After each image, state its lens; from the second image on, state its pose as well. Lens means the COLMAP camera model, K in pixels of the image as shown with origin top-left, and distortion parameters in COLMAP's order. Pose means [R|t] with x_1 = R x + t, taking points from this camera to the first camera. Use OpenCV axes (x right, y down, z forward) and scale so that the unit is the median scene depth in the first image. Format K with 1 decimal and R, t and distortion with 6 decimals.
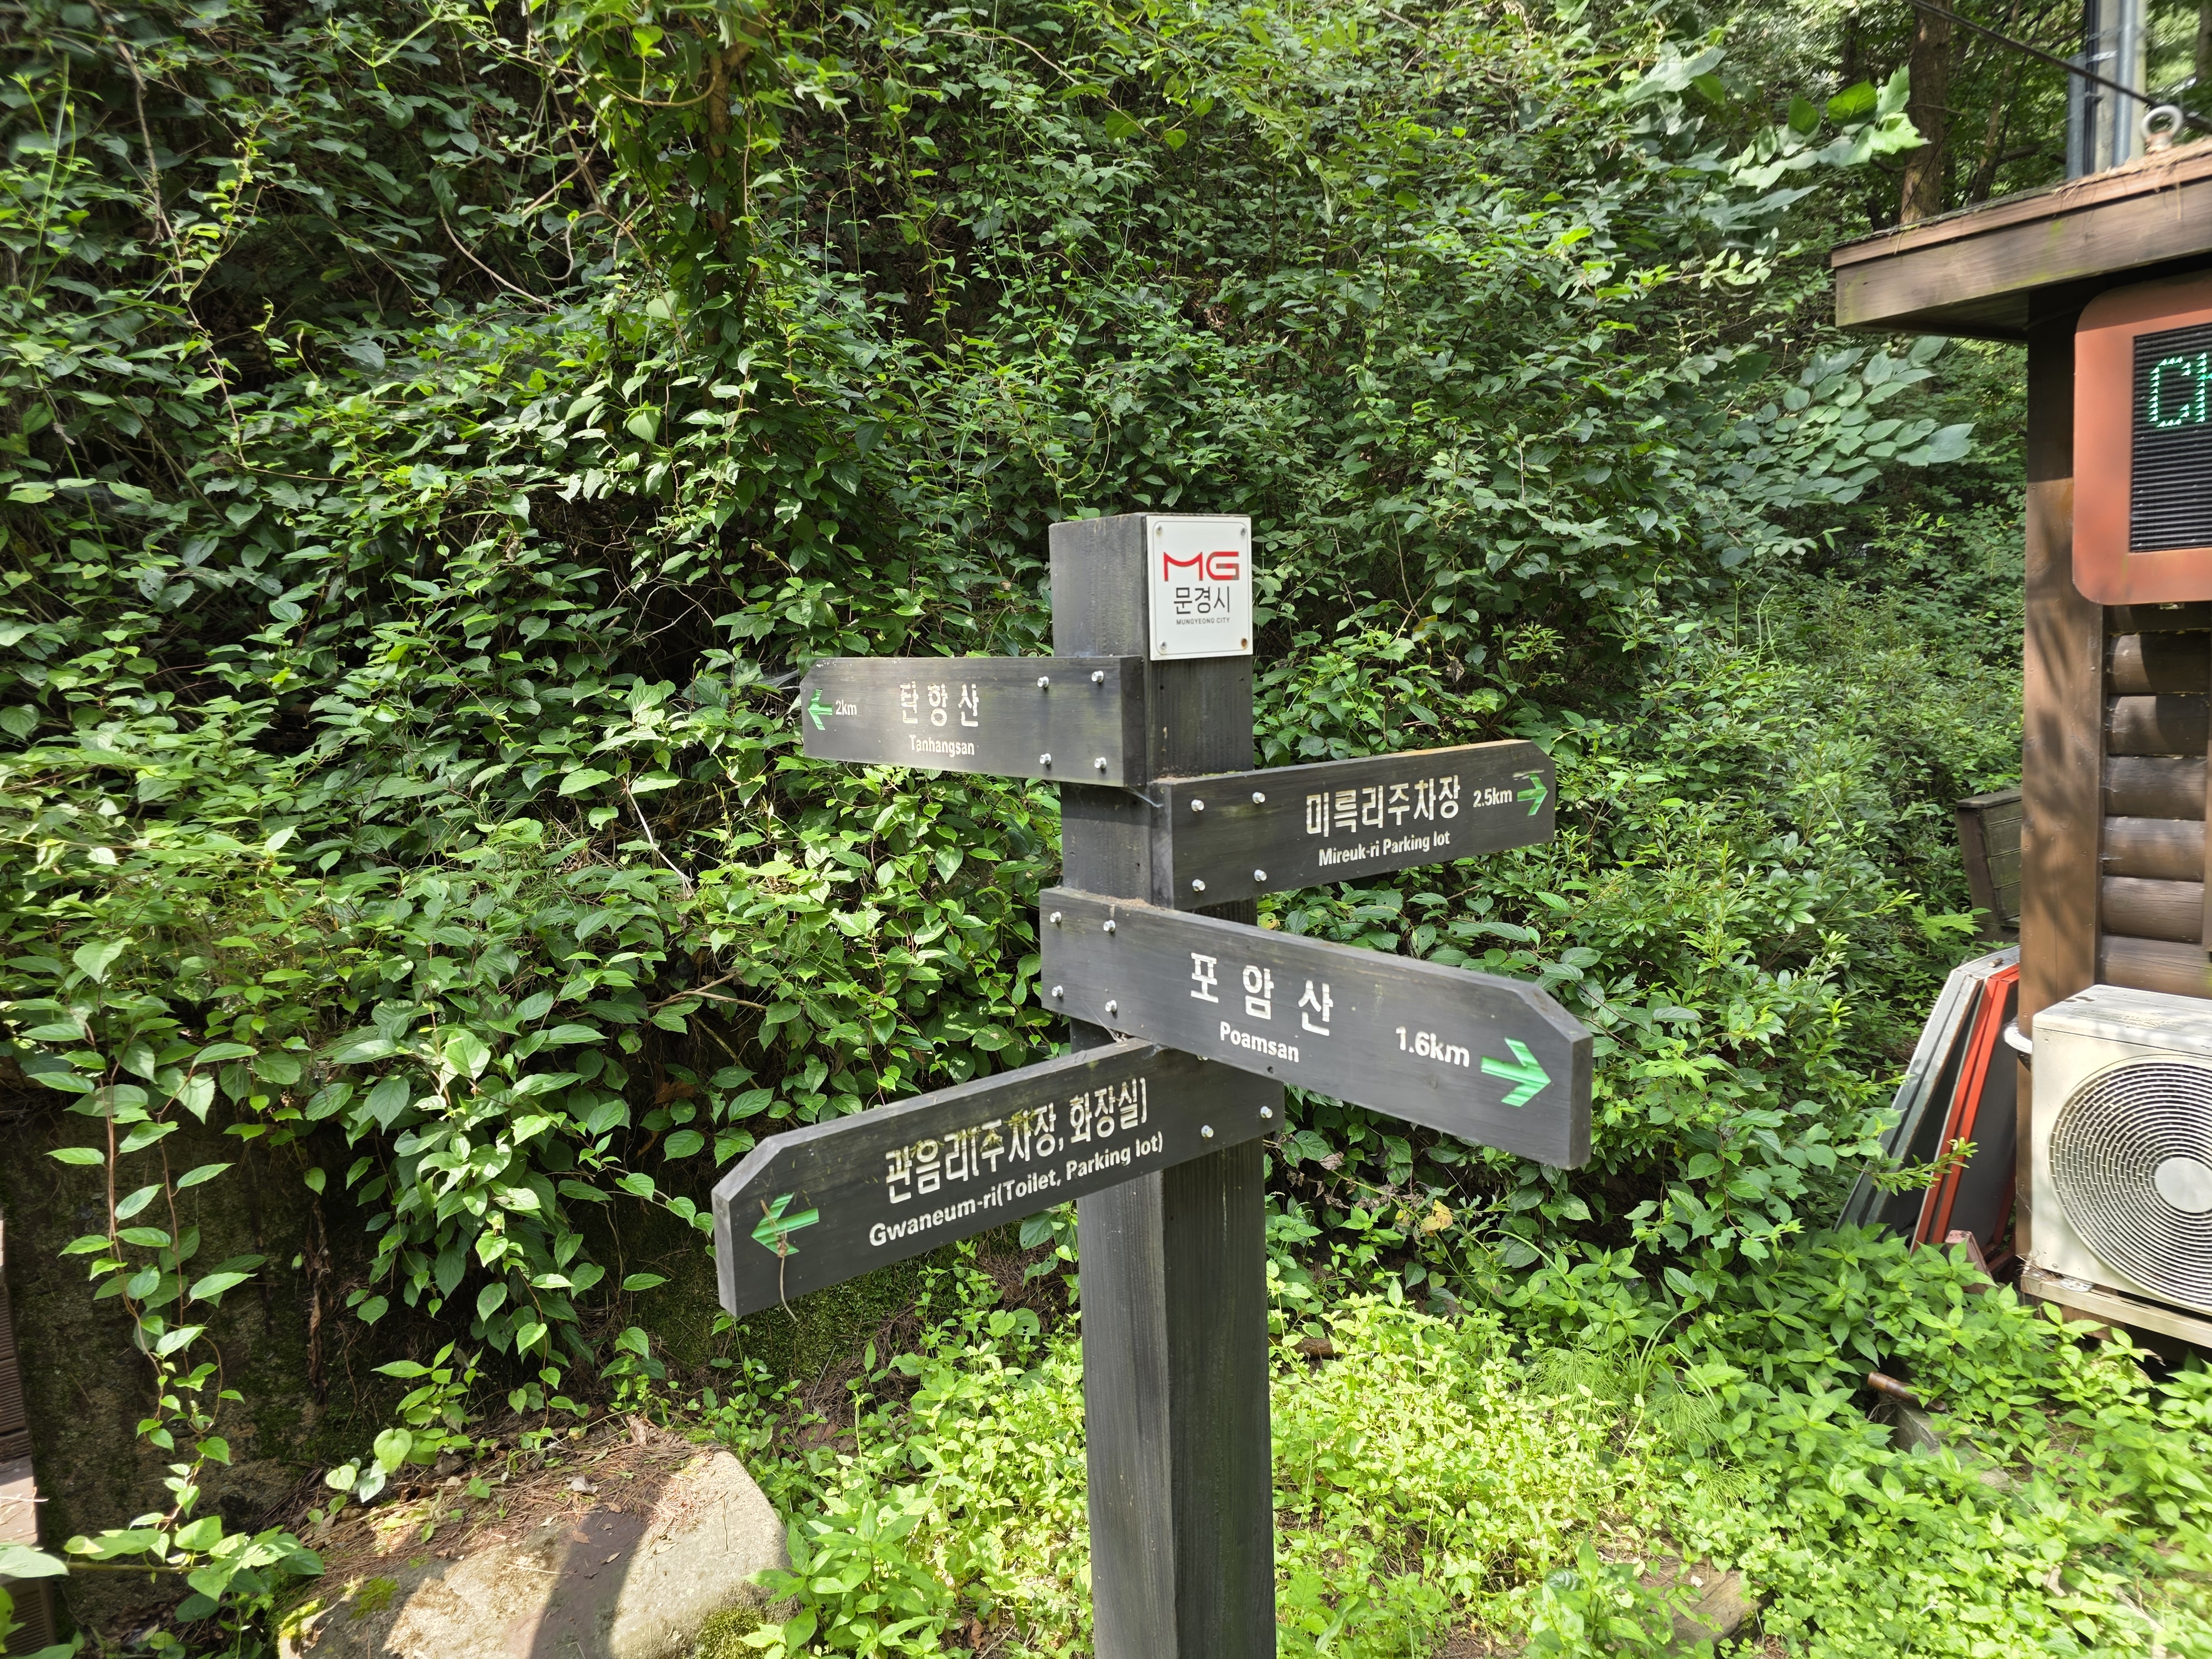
lens RADIAL K [[1536.2, 0, 1106.0], [0, 1536.2, 829.5], [0, 0, 1]] dist [0.001620, -0.000052]
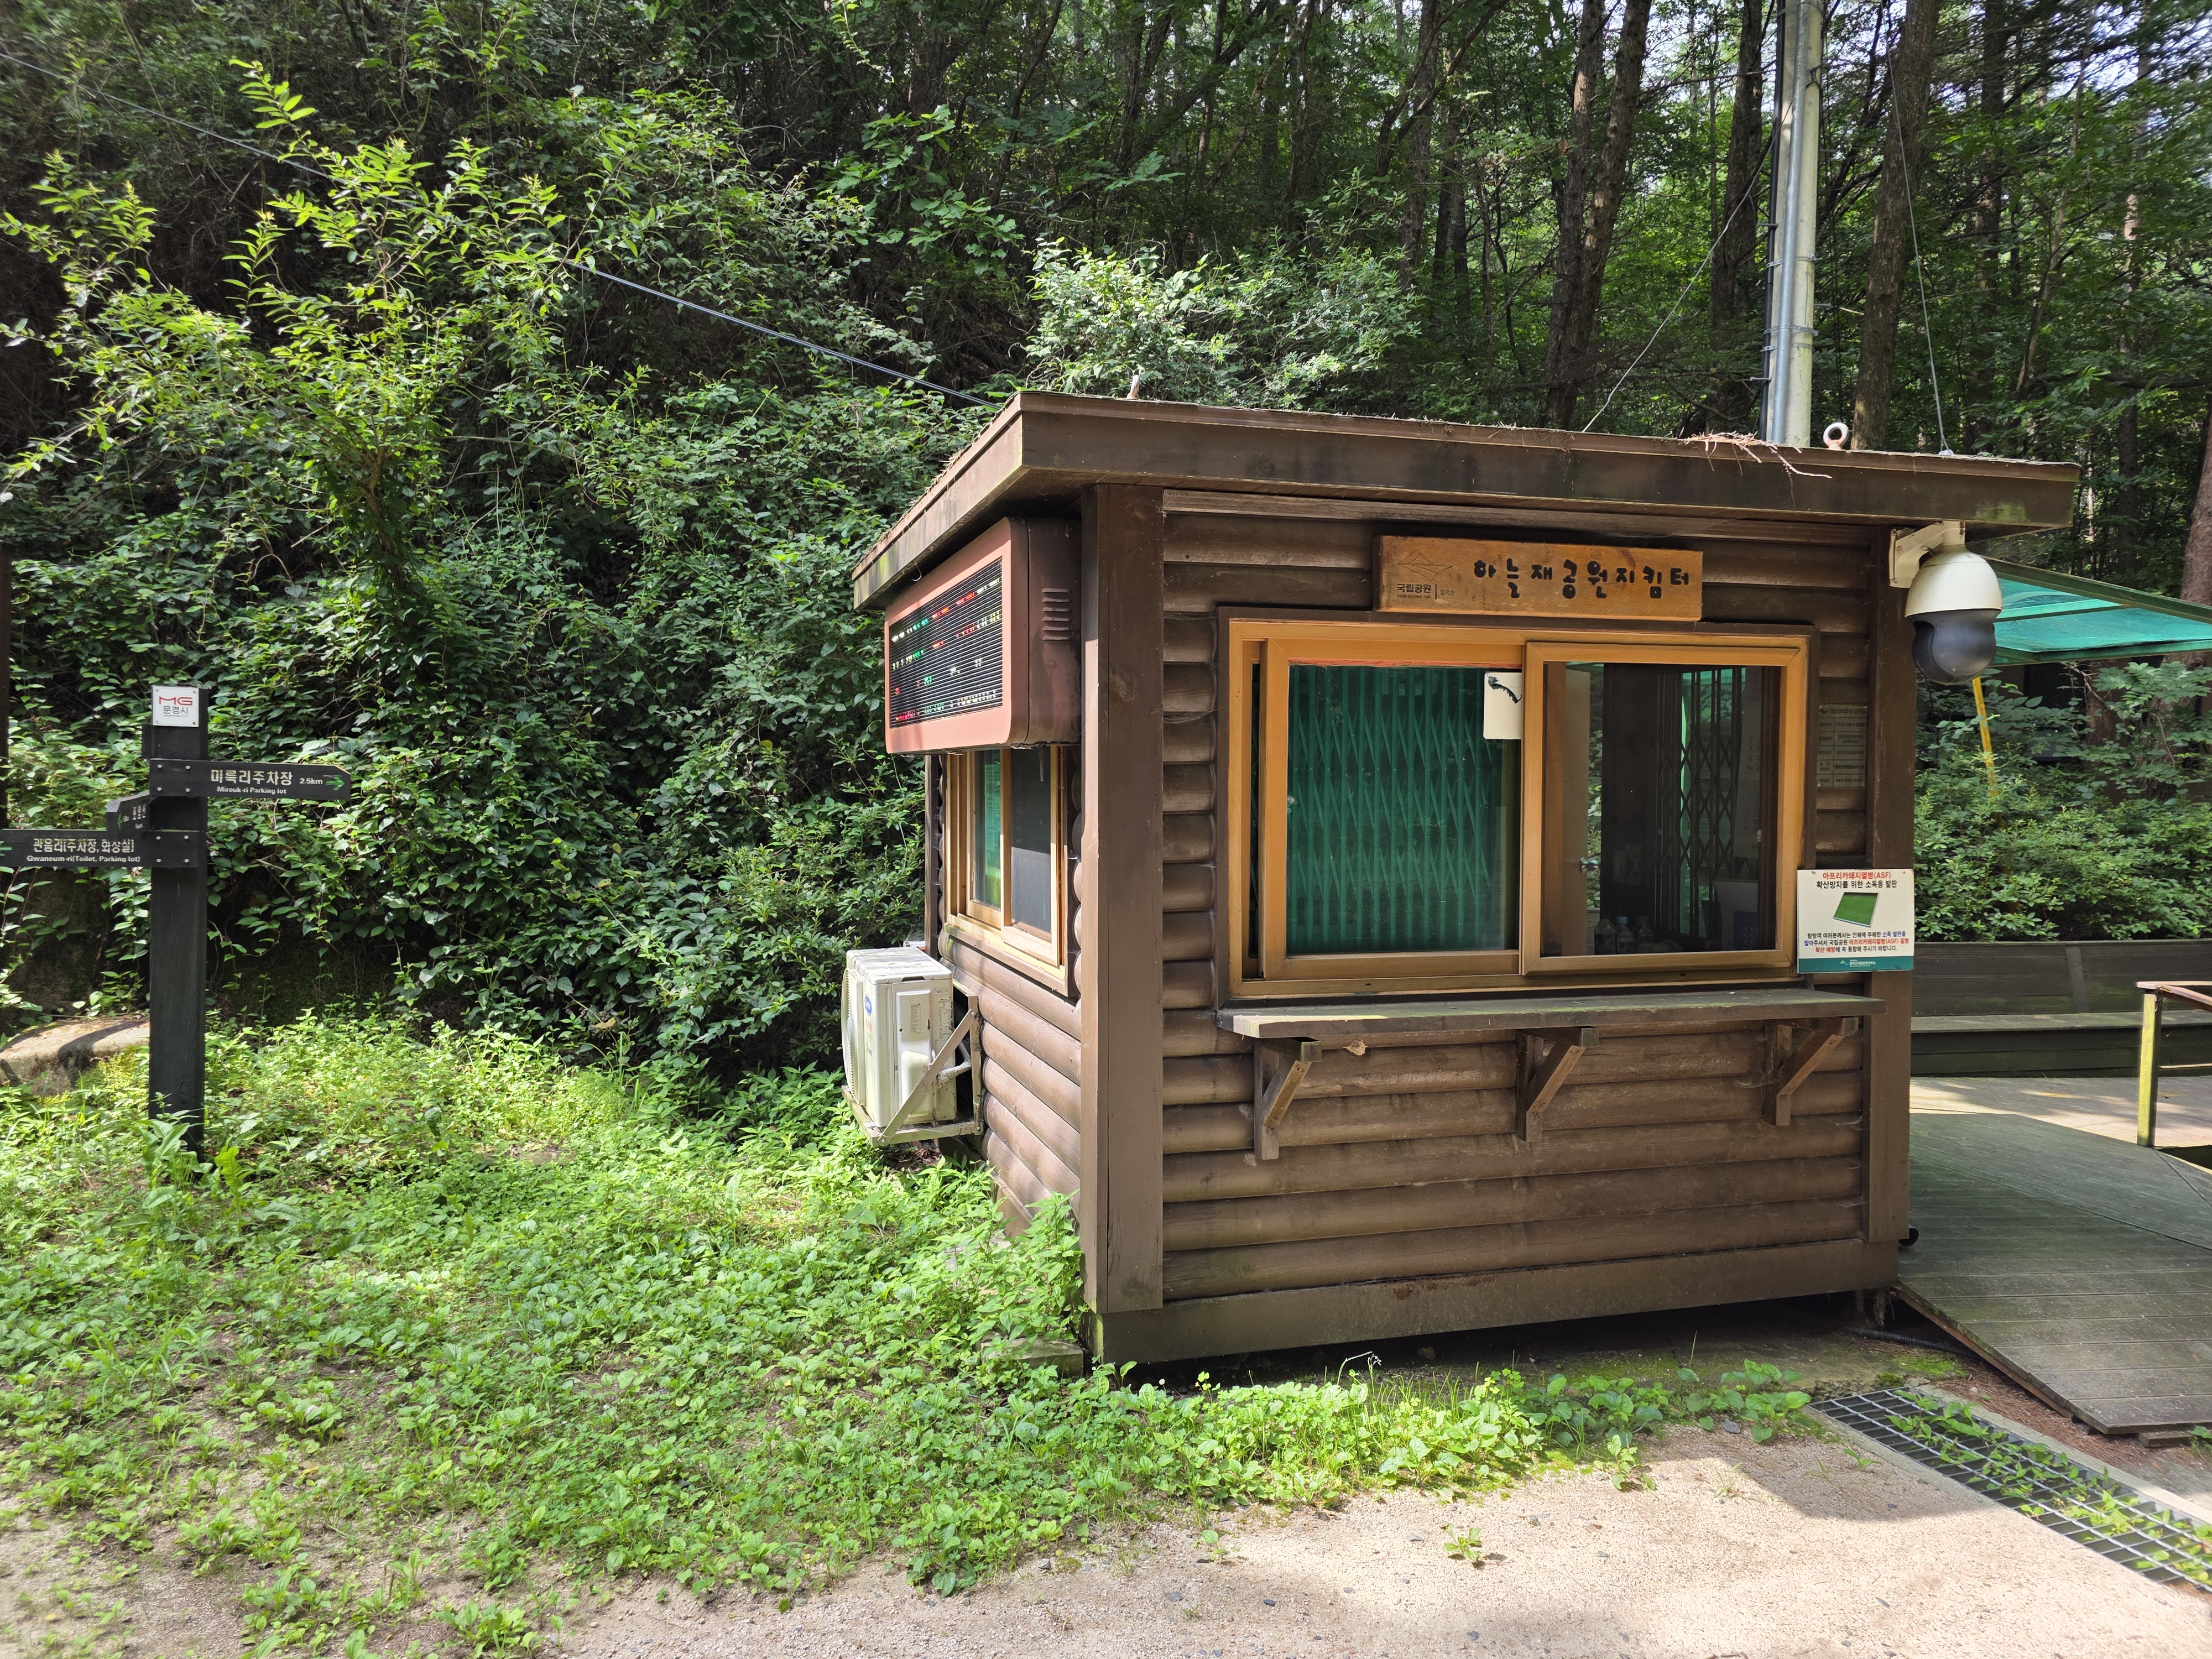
lens RADIAL K [[1536.2, 0, 1106.0], [0, 1536.2, 829.5], [0, 0, 1]] dist [0.001620, -0.000052]
pose [[0.936867, 0.086403, -0.338843, 3.050077], [-0.114993, 0.991225, -0.065188, 0.100220], [0.330237, 0.100037, 0.938582, -1.470480]]
